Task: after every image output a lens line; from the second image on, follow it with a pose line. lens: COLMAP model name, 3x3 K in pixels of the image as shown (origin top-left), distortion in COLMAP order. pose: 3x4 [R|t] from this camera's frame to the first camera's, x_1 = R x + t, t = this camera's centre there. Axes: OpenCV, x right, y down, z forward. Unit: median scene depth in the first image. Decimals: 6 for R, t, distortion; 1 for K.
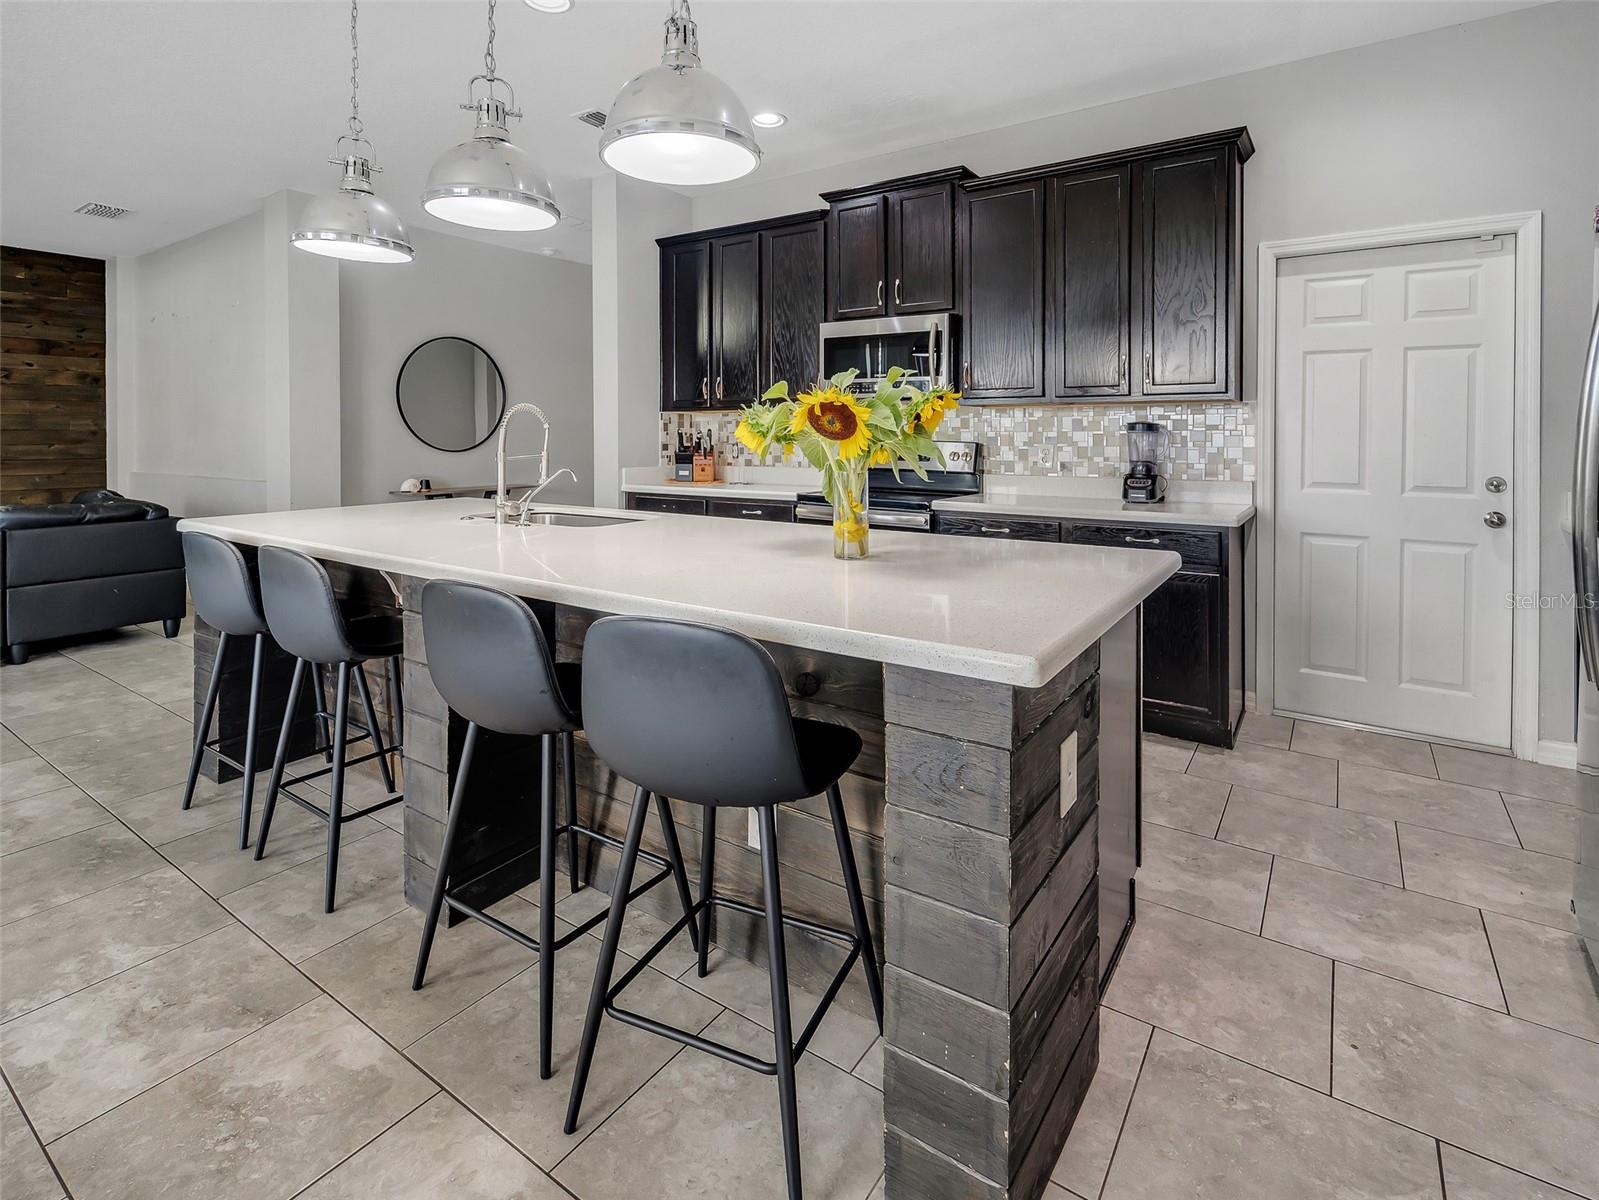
lens RADIAL K [[791.1, 0, 796.0], [0, 791.1, 436.8], [0, 0, 1]] dist [0.001450, -0.000933]
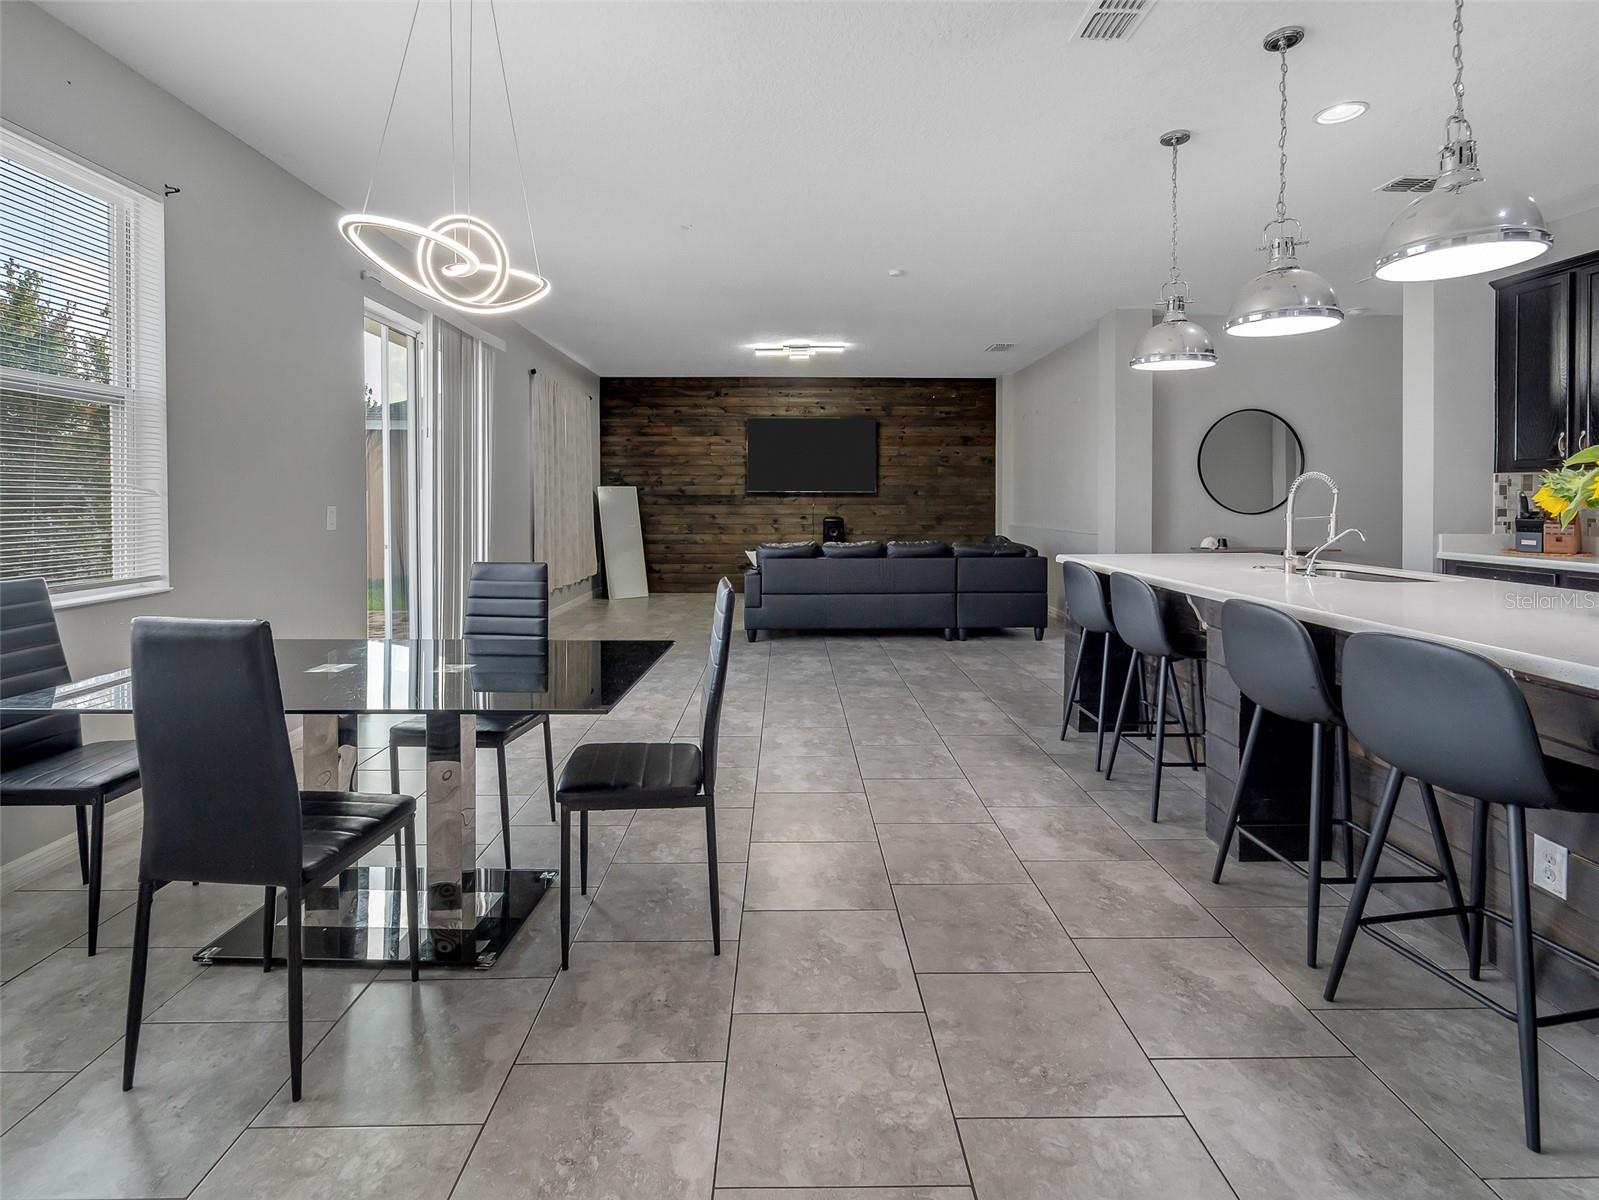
lens RADIAL K [[770.5, 0, 798.4], [0, 770.5, 512.3], [0, 0, 1]] dist [-0.001137, -0.000165]
pose [[0.589370, 0.014379, -0.807735, 0.101490], [-0.001957, 0.999864, 0.016372, 0.000127], [0.807861, -0.008068, 0.589318, -0.224173]]
